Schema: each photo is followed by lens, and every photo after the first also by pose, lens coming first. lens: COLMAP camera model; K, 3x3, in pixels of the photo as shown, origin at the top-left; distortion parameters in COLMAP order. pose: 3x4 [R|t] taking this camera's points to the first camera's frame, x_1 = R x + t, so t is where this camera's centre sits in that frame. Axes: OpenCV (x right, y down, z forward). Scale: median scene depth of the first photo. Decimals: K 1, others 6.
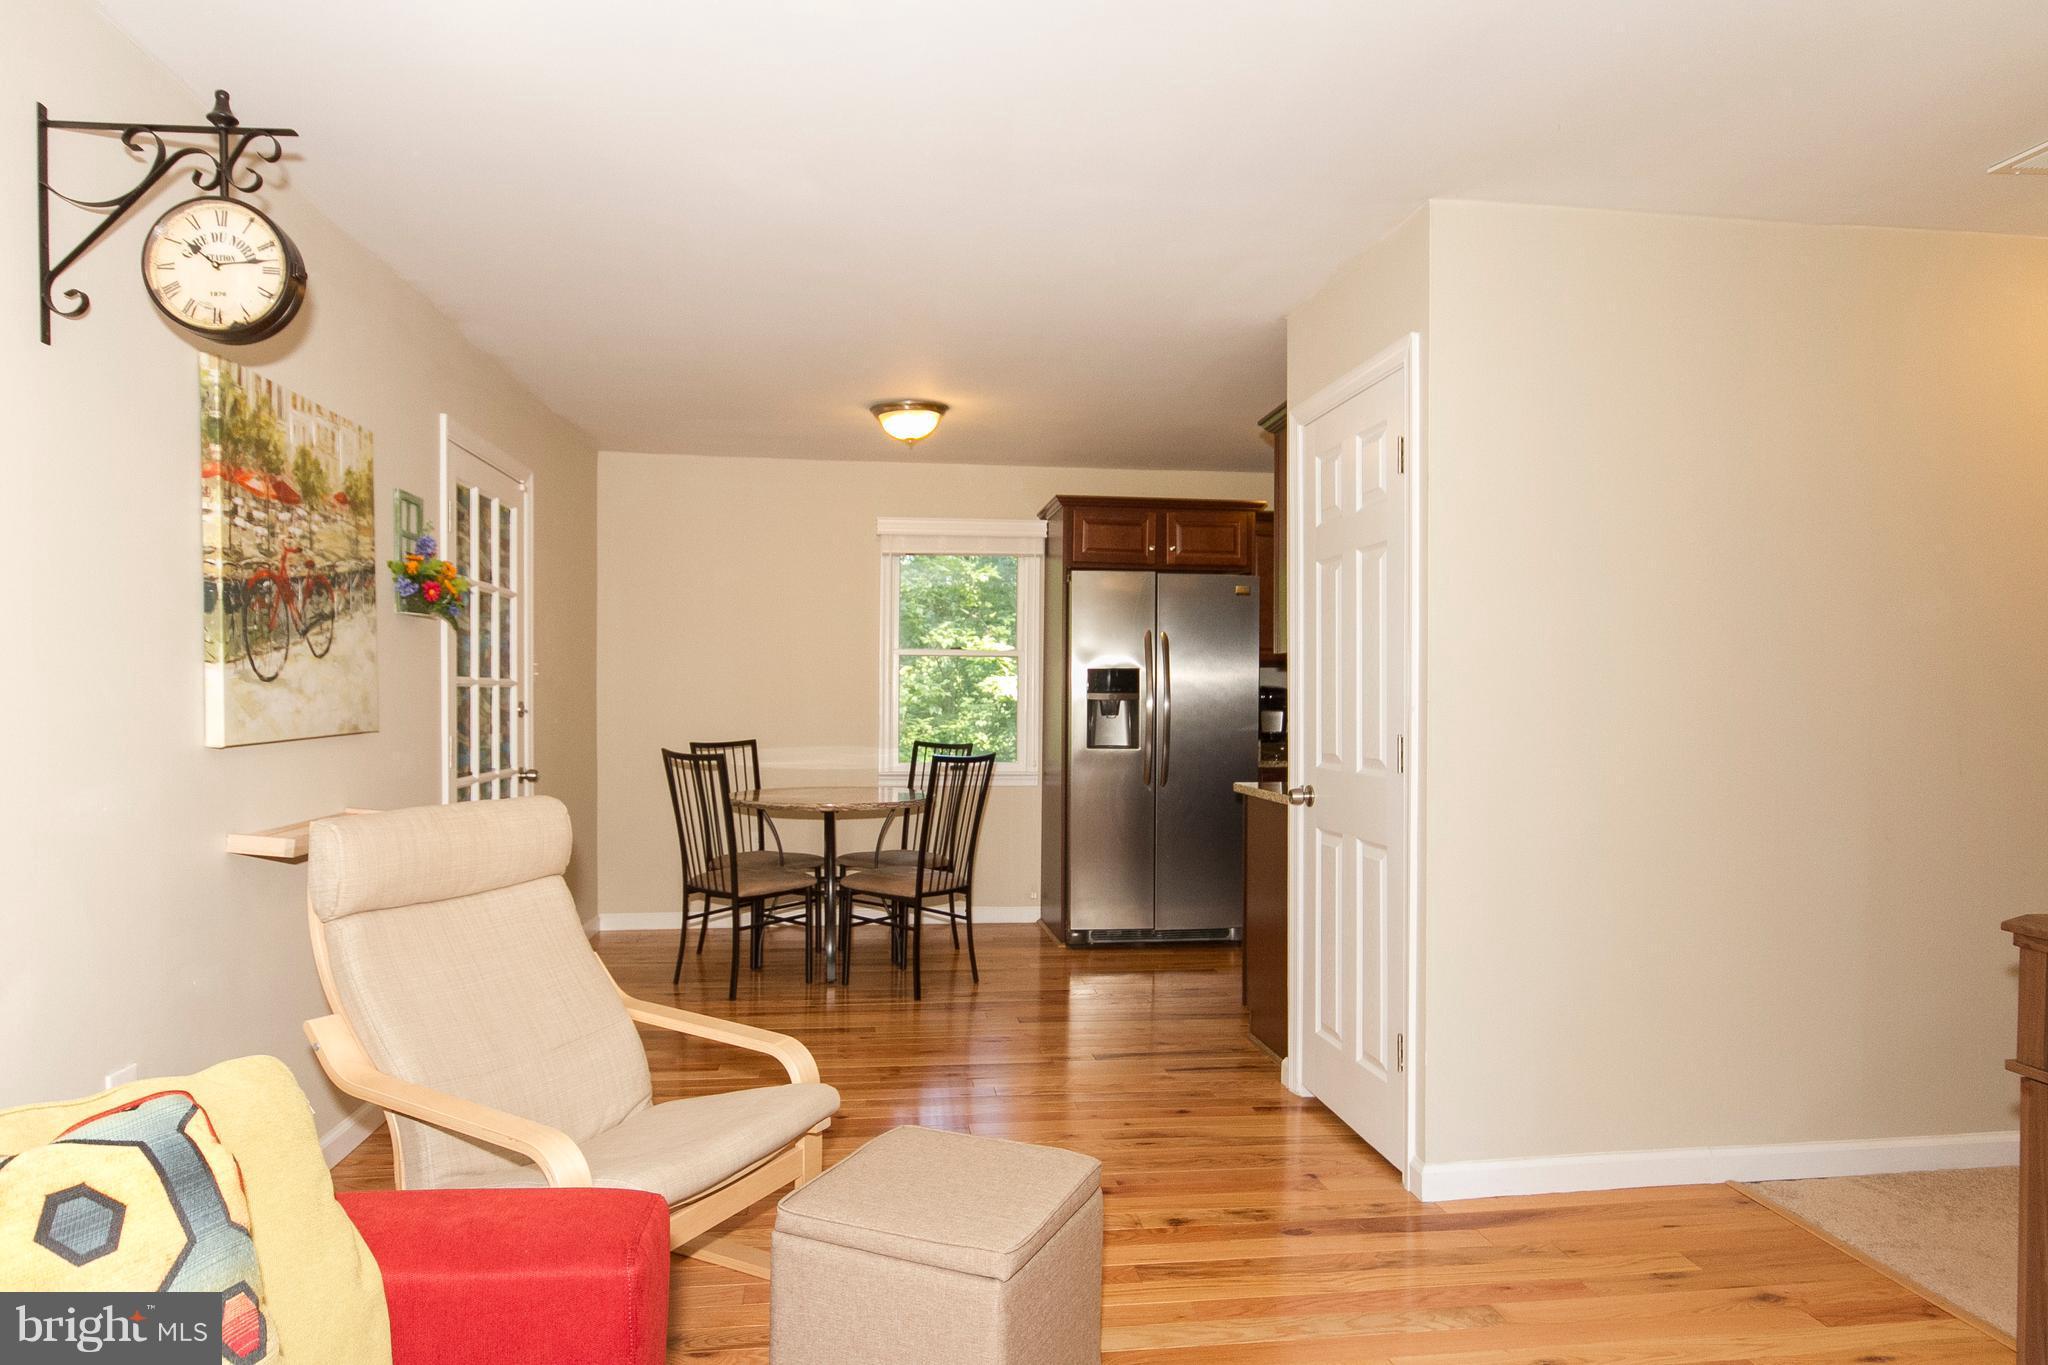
lens RADIAL K [[1273.9, 0, 1073.0], [0, 1273.9, 696.1], [0, 0, 1]] dist [0.002228, -0.004293]
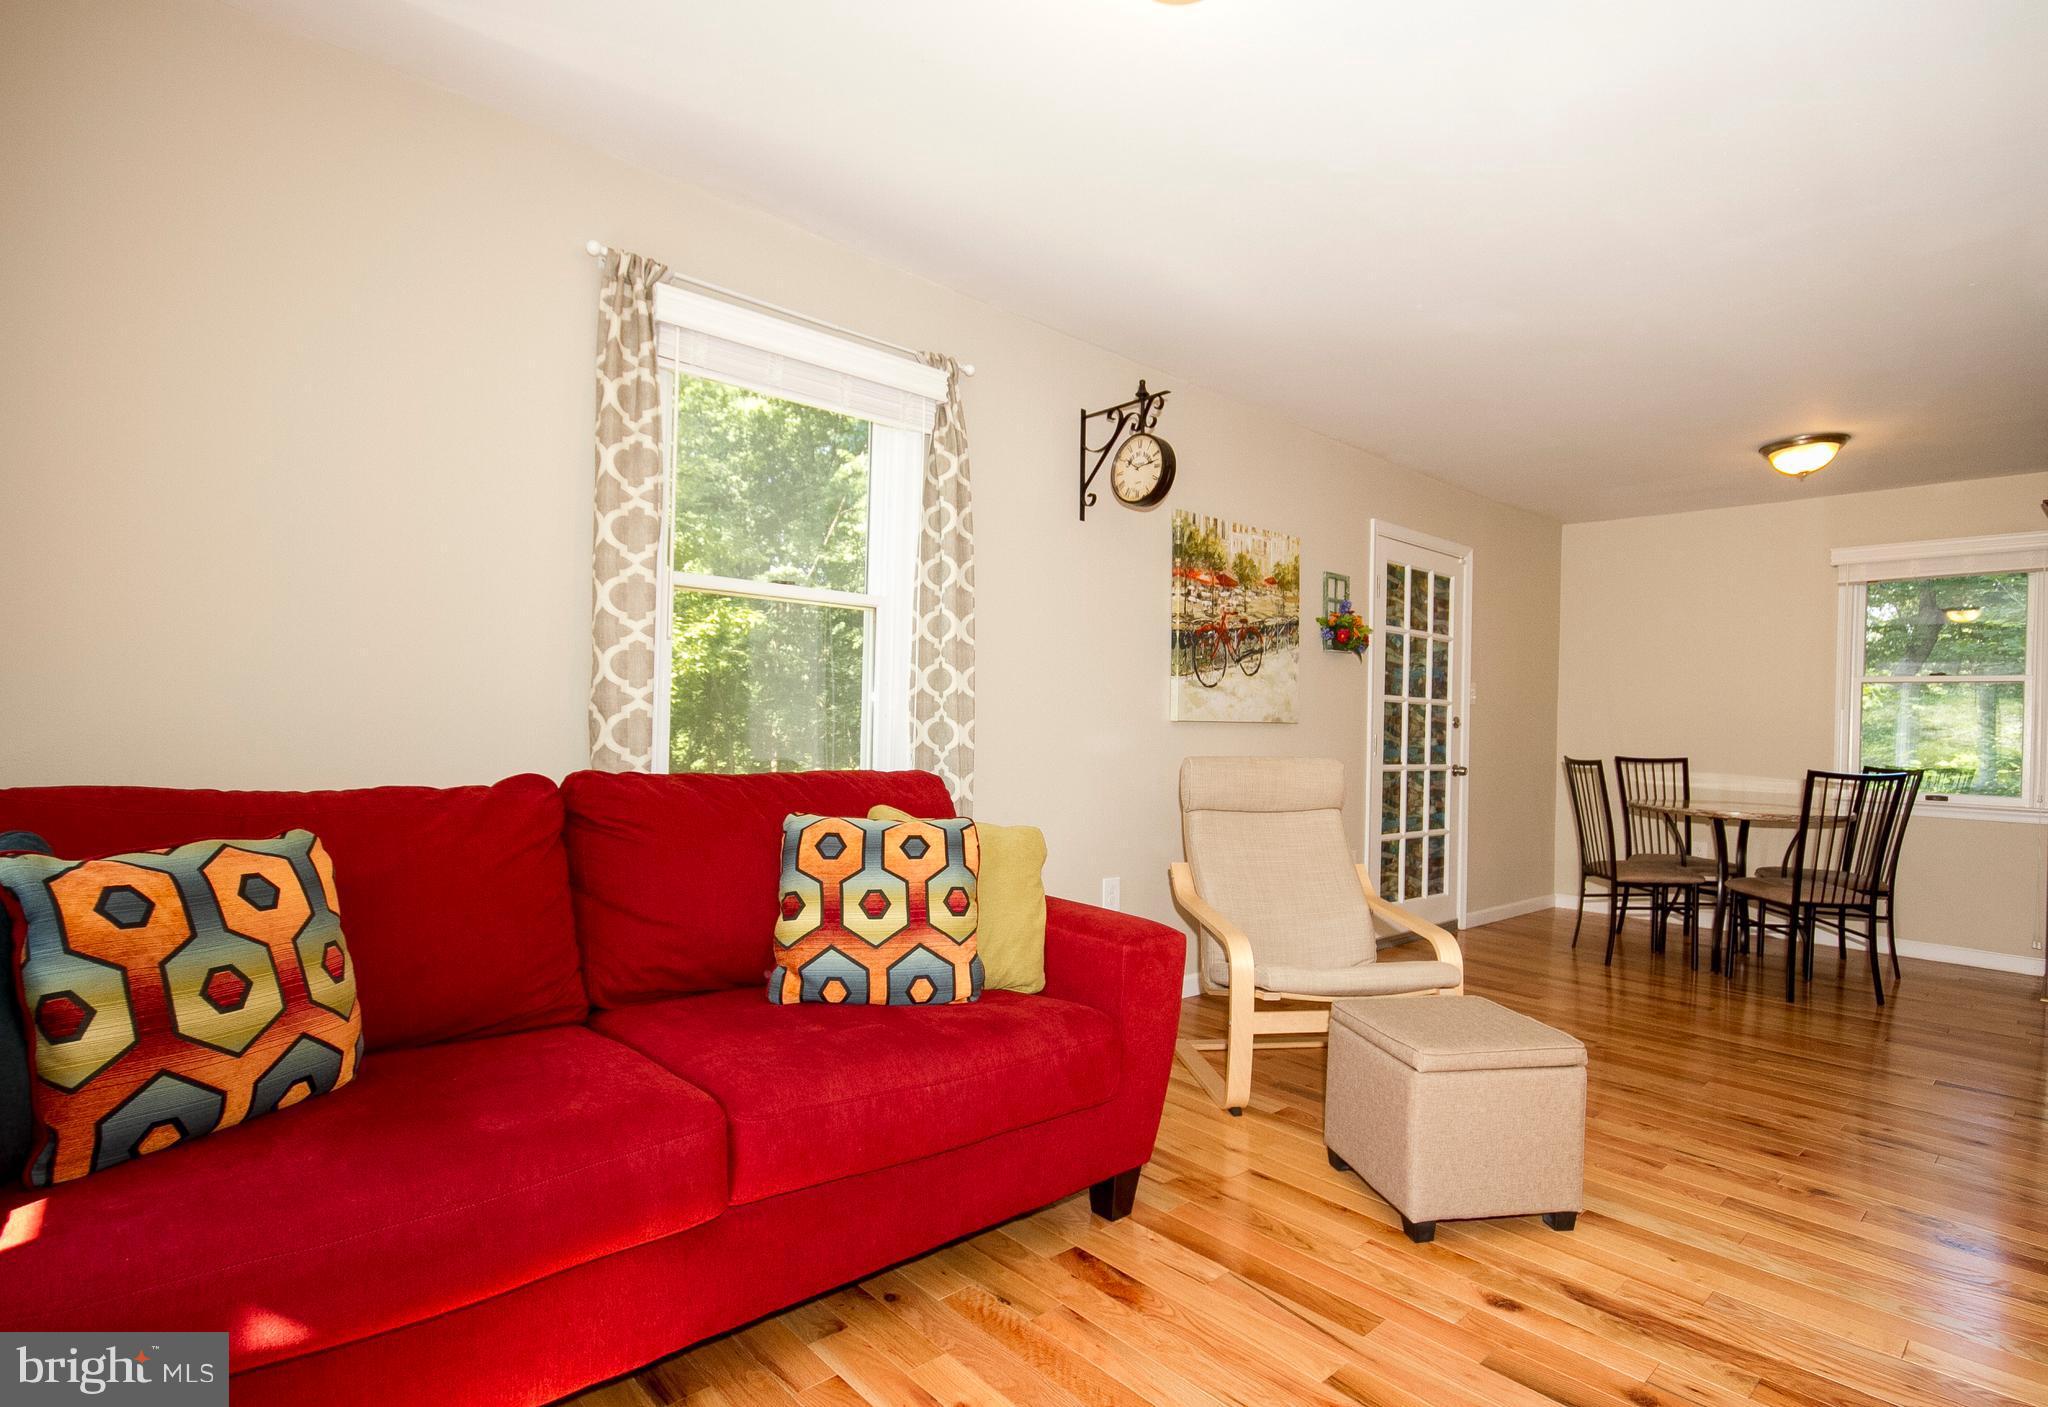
lens RADIAL K [[1065.2, 0, 1025.8], [0, 1065.2, 716.5], [0, 0, 1]] dist [-0.004467, 0.000958]
pose [[0.553146, 0.006490, -0.833059, 0.408169], [-0.028655, 0.999526, -0.011240, 0.046597], [0.832591, 0.030089, 0.553070, -0.030894]]
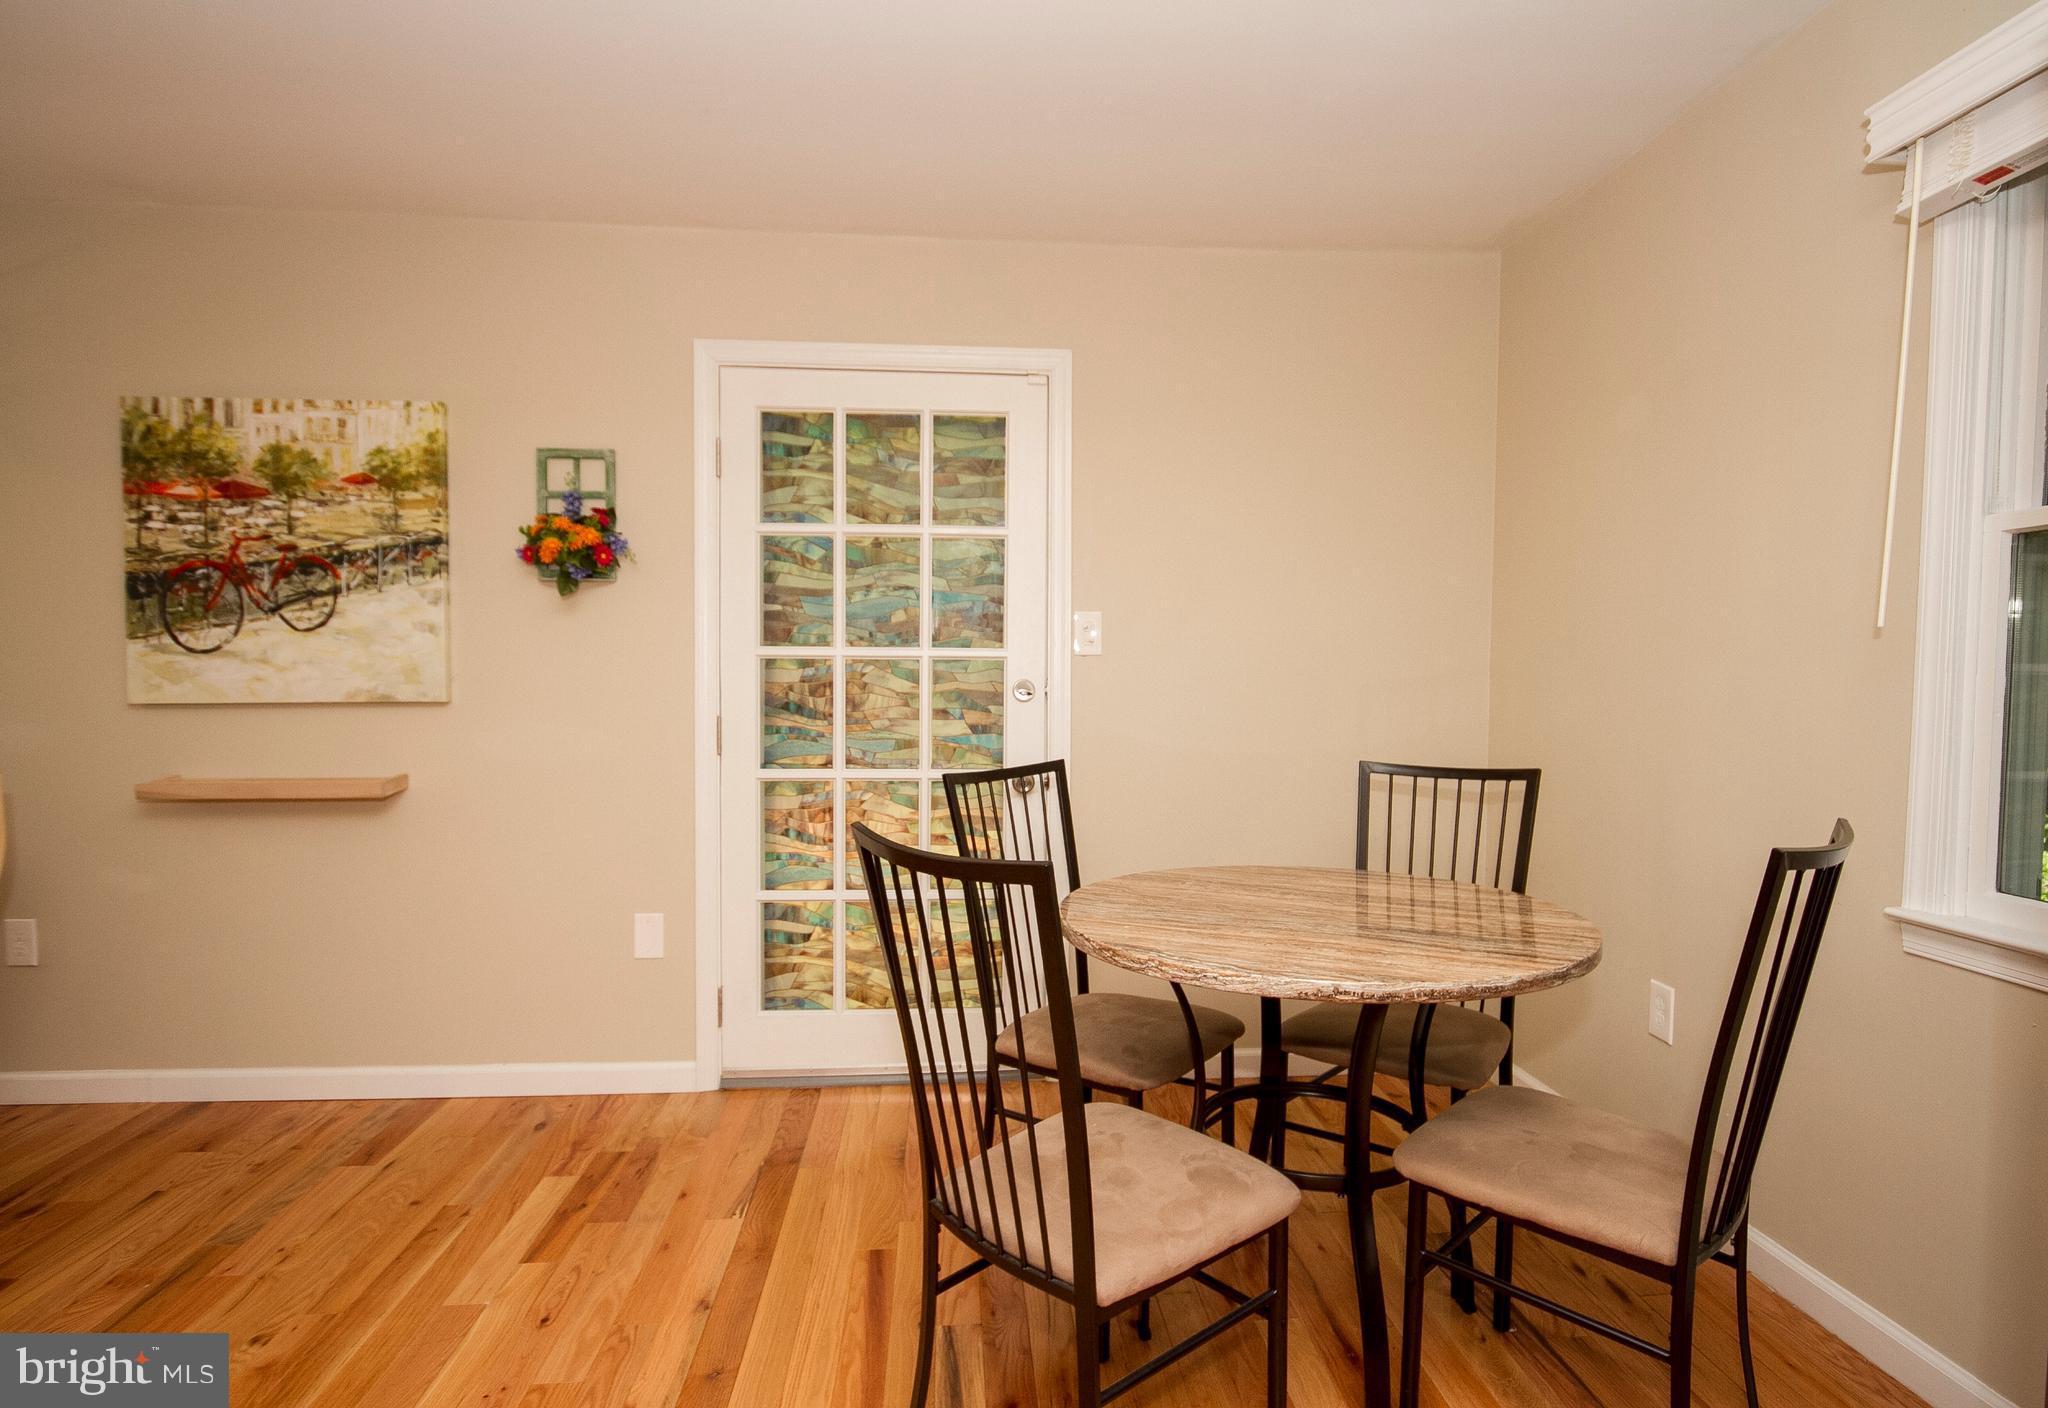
lens RADIAL K [[1065.2, 0, 1022.1], [0, 1065.2, 713.7], [0, 0, 1]] dist [-0.004467, 0.000958]
pose [[-0.082140, 0.029211, -0.996193, 0.263012], [-0.006885, 0.999530, 0.029877, 0.008904], [0.996597, 0.009313, -0.081901, 1.618075]]
